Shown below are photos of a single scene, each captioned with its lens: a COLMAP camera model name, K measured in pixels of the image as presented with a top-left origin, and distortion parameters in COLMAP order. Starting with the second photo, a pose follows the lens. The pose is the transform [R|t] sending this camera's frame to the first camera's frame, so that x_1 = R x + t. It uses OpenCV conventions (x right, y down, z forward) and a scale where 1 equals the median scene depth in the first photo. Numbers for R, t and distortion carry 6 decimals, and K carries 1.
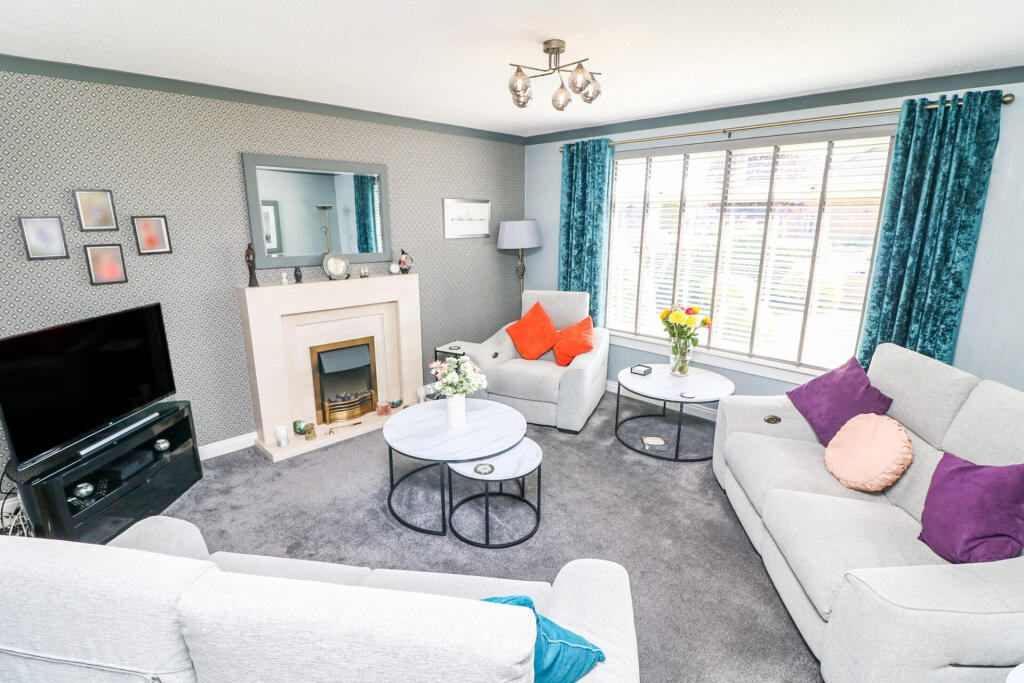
lens RADIAL K [[499.9, 0, 512.0], [0, 499.9, 341.5], [0, 0, 1]] dist [-0.003658, -0.001488]
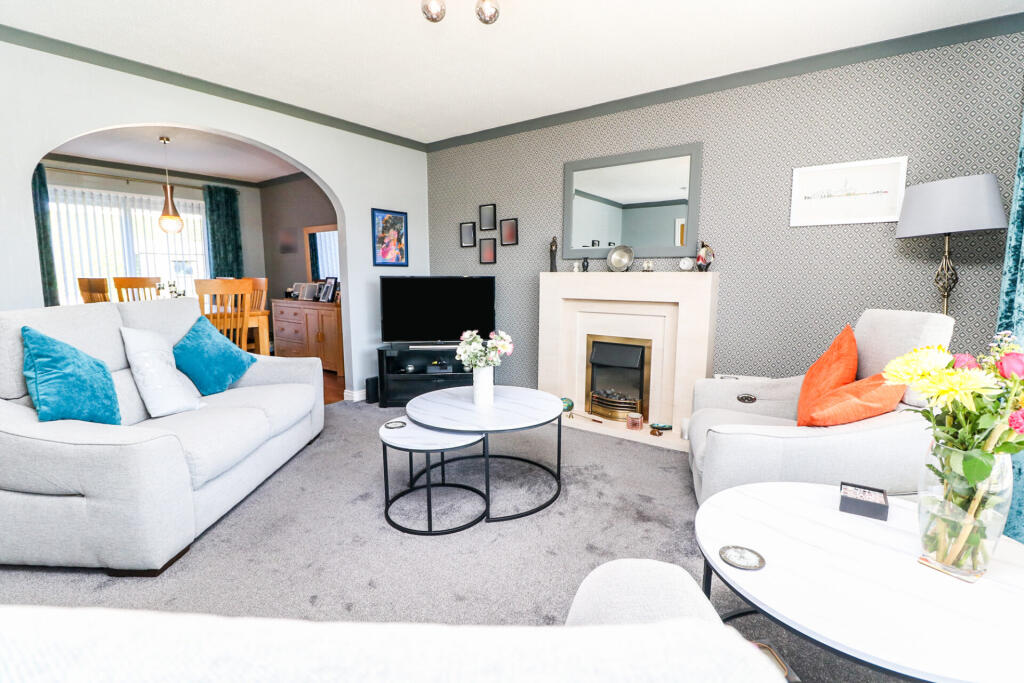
lens RADIAL K [[499.9, 0, 512.0], [0, 499.9, 341.5], [0, 0, 1]] dist [-0.003658, -0.001488]
pose [[0.142499, 0.123893, -0.982010, 0.660056], [-0.240777, 0.966672, 0.087019, -0.028803], [0.960063, 0.224046, 0.167581, 0.727916]]
